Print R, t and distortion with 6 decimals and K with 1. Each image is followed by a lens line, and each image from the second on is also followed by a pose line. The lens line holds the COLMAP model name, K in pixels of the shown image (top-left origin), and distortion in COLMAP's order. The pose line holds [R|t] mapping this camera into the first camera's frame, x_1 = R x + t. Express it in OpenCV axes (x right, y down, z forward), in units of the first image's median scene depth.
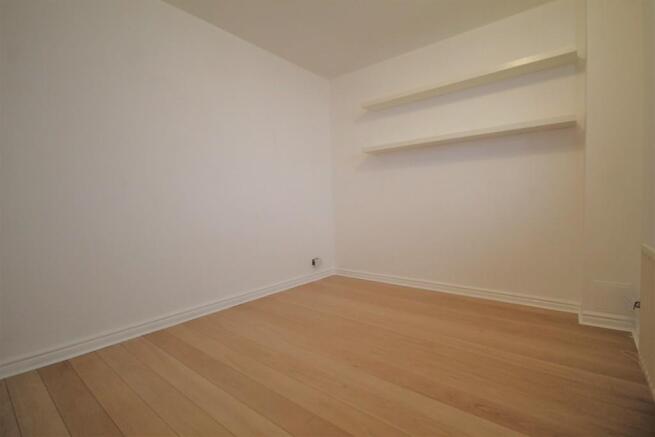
lens RADIAL K [[303.7, 0, 323.8], [0, 303.7, 218.3], [0, 0, 1]] dist [0.004296, -0.001551]
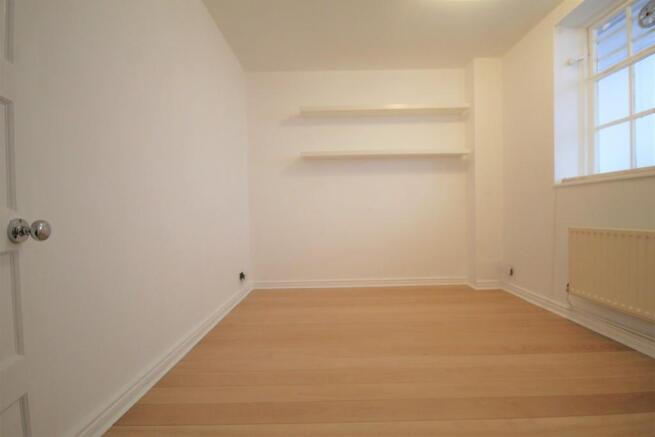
lens RADIAL K [[303.7, 0, 325.6], [0, 303.7, 219.1], [0, 0, 1]] dist [0.004296, -0.001551]
pose [[0.769526, 0.008387, 0.638560, -0.574601], [0.030435, 0.998296, -0.049789, 0.049671], [-0.637889, 0.057749, 0.767960, 0.277729]]
